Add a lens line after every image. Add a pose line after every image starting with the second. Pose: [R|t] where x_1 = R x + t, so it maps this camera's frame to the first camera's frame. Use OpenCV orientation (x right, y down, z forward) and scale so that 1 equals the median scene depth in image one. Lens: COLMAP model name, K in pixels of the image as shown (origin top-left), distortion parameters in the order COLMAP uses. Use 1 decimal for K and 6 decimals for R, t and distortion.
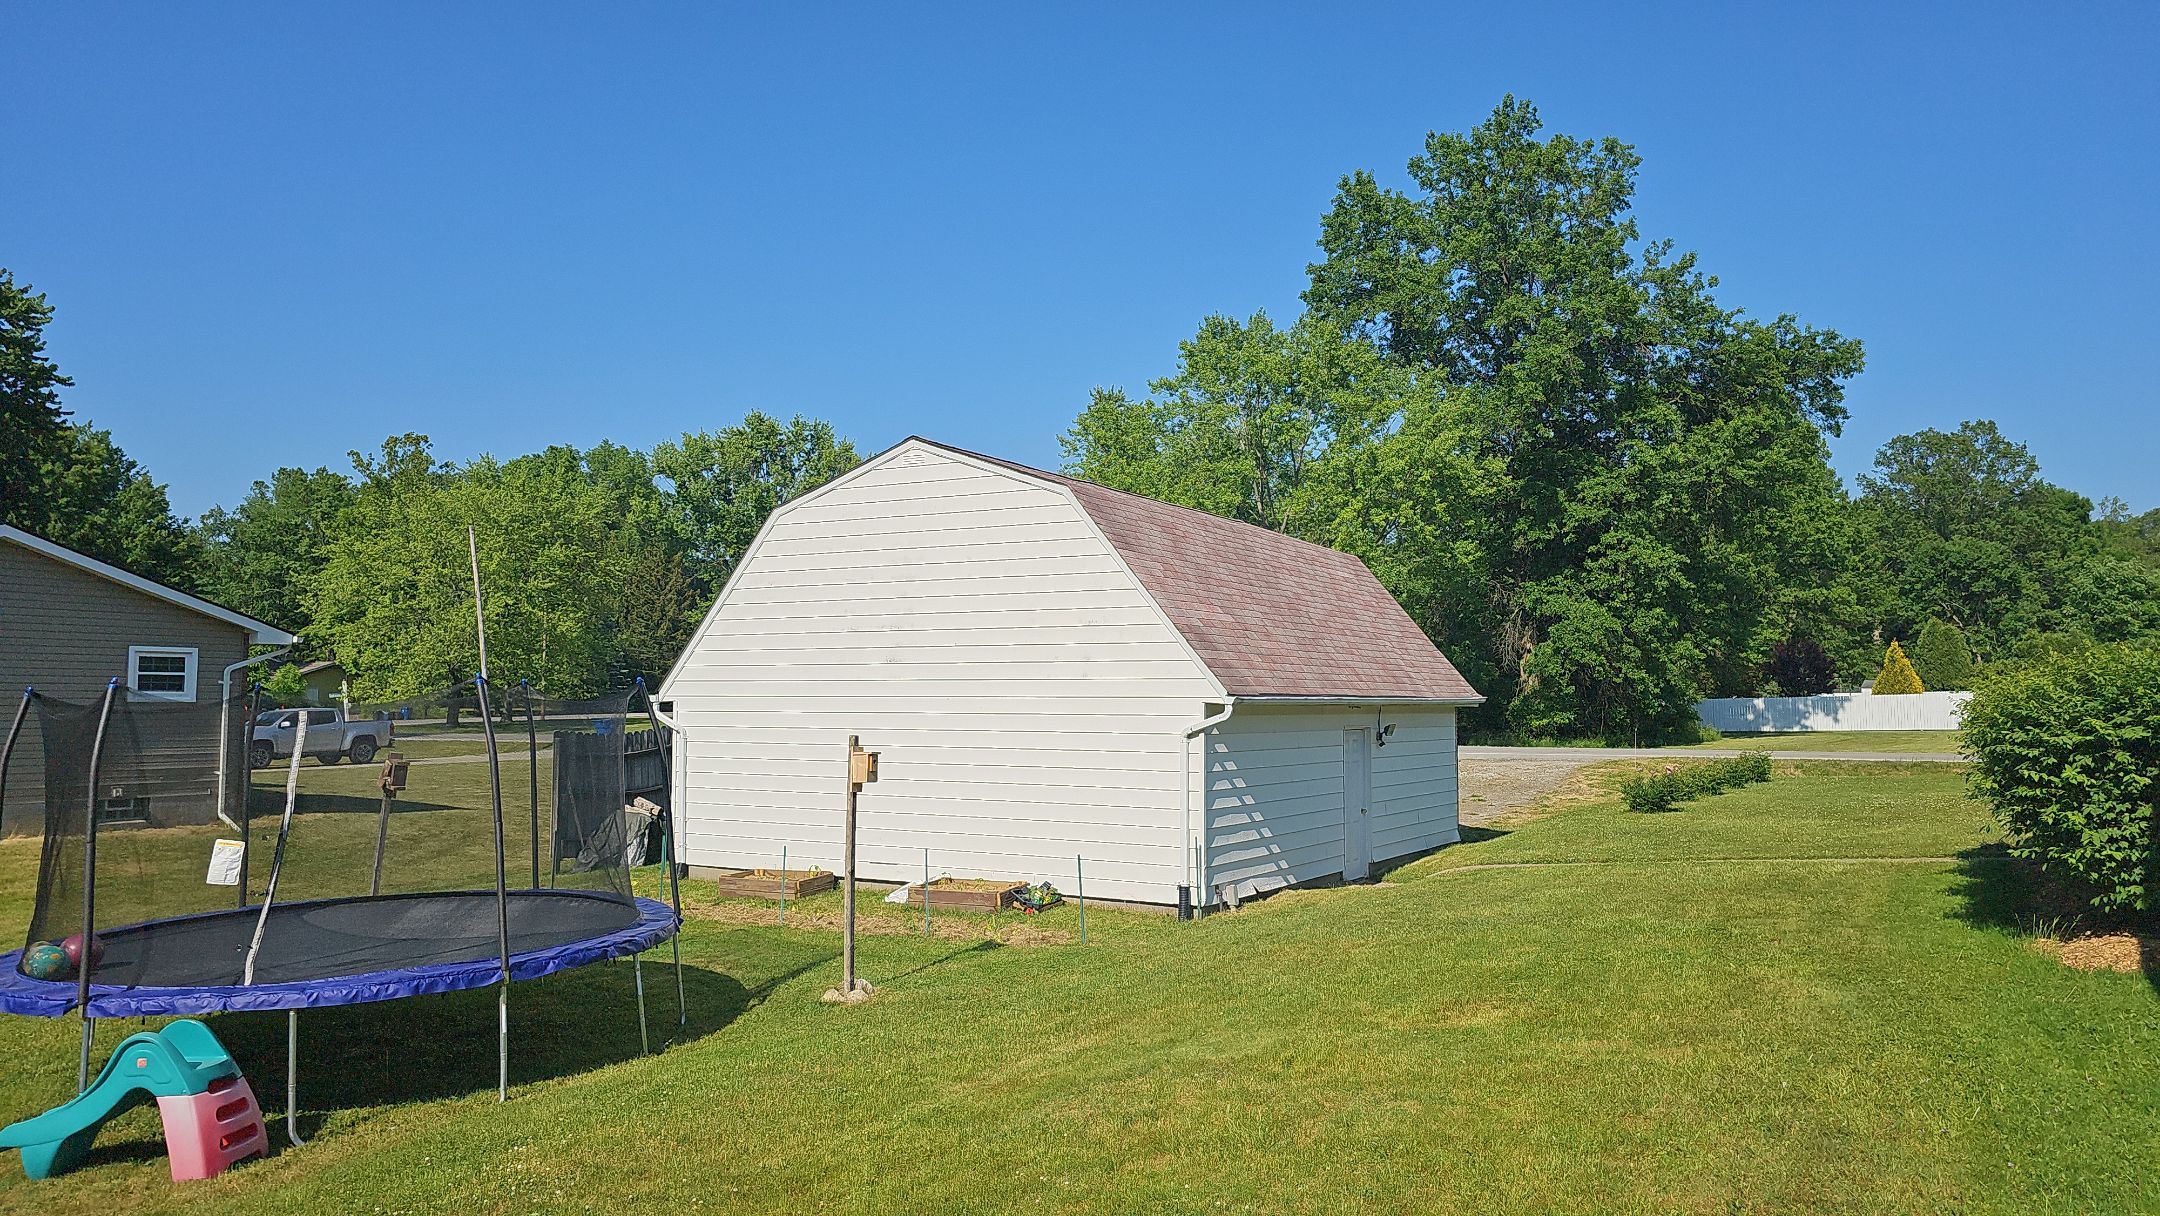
lens RADIAL K [[1435.6, 0, 1108.8], [0, 1435.6, 612.5], [0, 0, 1]] dist [0.034734, -0.033086]
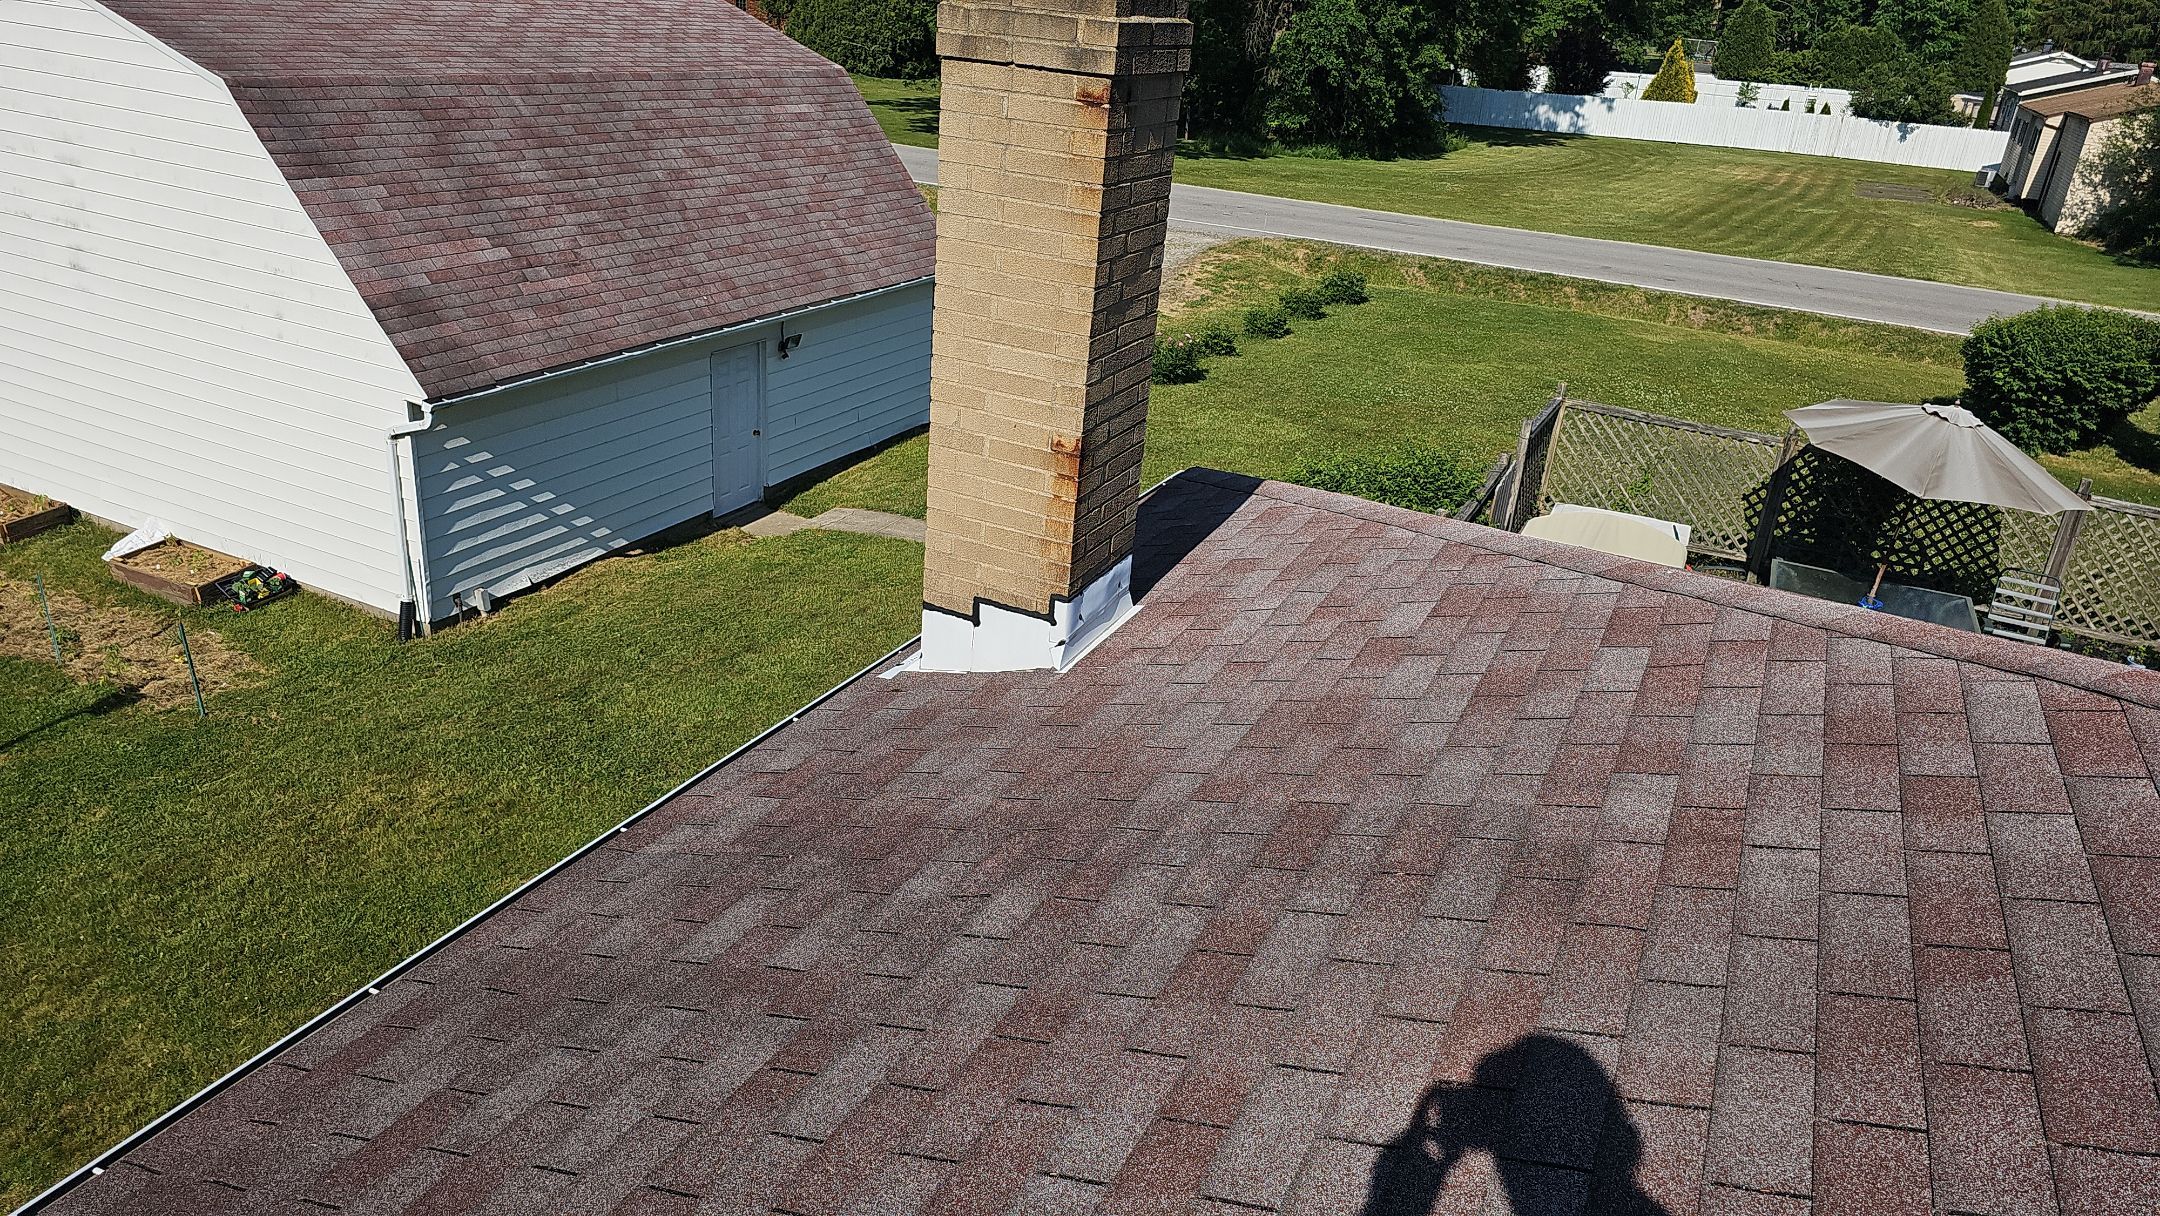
lens RADIAL K [[1435.6, 0, 1108.8], [0, 1435.6, 612.5], [0, 0, 1]] dist [0.034734, -0.033086]
pose [[0.992382, 0.029012, 0.119735, 0.358825], [-0.080920, 0.886336, 0.455917, -0.232409], [-0.092898, -0.462133, 0.881931, 0.169190]]
